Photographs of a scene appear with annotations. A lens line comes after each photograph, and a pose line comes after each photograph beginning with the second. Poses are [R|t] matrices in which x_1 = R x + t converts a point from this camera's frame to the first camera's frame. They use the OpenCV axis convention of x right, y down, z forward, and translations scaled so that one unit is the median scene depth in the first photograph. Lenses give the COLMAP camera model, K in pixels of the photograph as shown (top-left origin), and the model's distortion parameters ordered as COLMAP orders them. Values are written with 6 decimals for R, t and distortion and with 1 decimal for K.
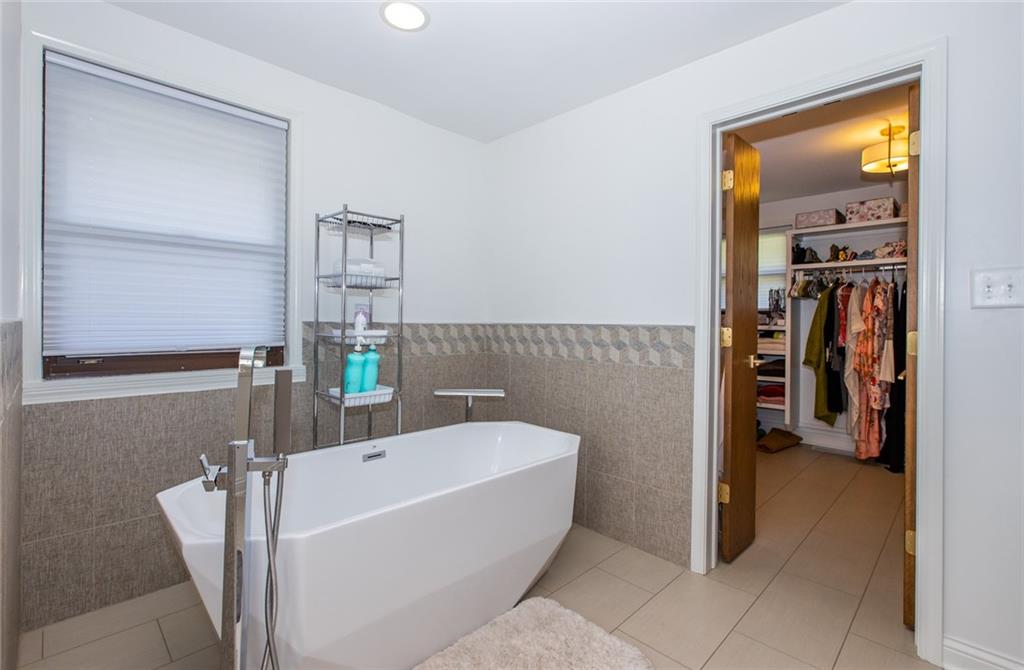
lens RADIAL K [[462.4, 0, 515.0], [0, 462.4, 330.9], [0, 0, 1]] dist [-0.003390, 0.000820]
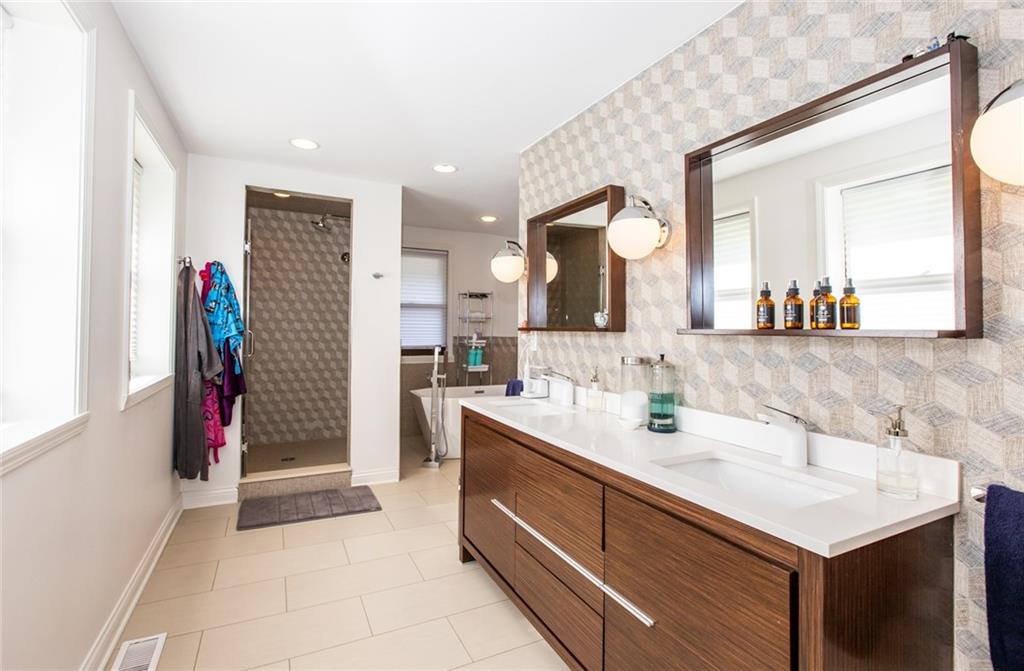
lens RADIAL K [[462.4, 0, 507.9], [0, 462.4, 333.1], [0, 0, 1]] dist [-0.003390, 0.000820]
pose [[0.949112, 0.007241, -0.314855, 0.515984], [-0.010113, 0.999921, -0.007490, -0.020462], [0.314776, 0.010293, 0.949110, -1.084537]]
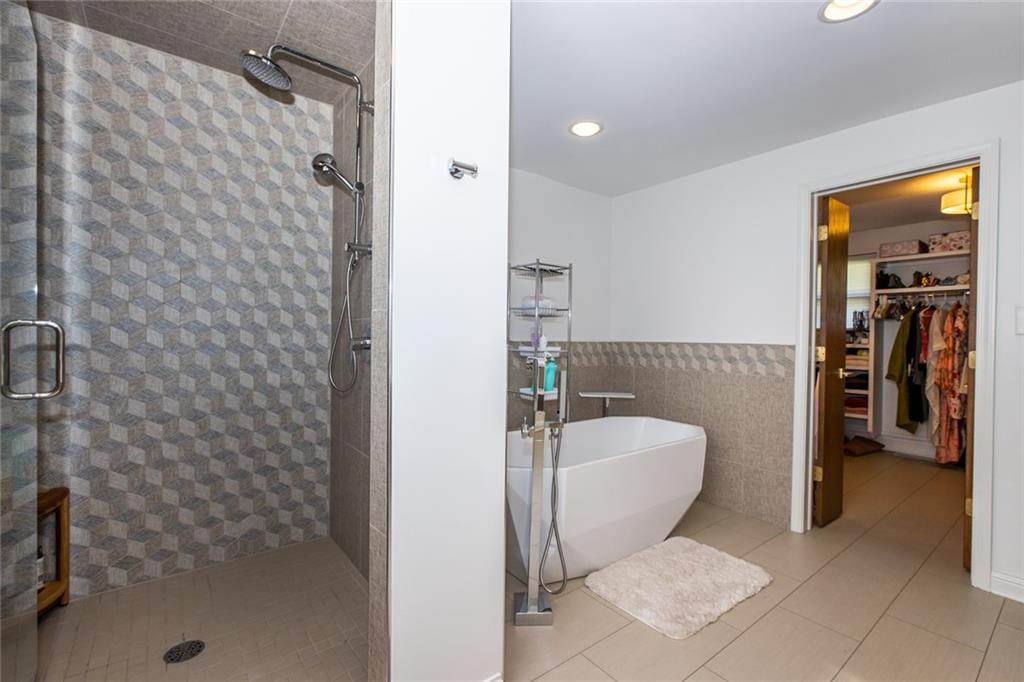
lens RADIAL K [[458.7, 0, 527.1], [0, 458.7, 347.6], [0, 0, 1]] dist [0.004215, -0.000448]
pose [[0.994076, 0.006391, -0.108496, -0.205431], [-0.005951, 0.999973, 0.004383, -0.004361], [0.108521, -0.003711, 0.994087, -0.345351]]
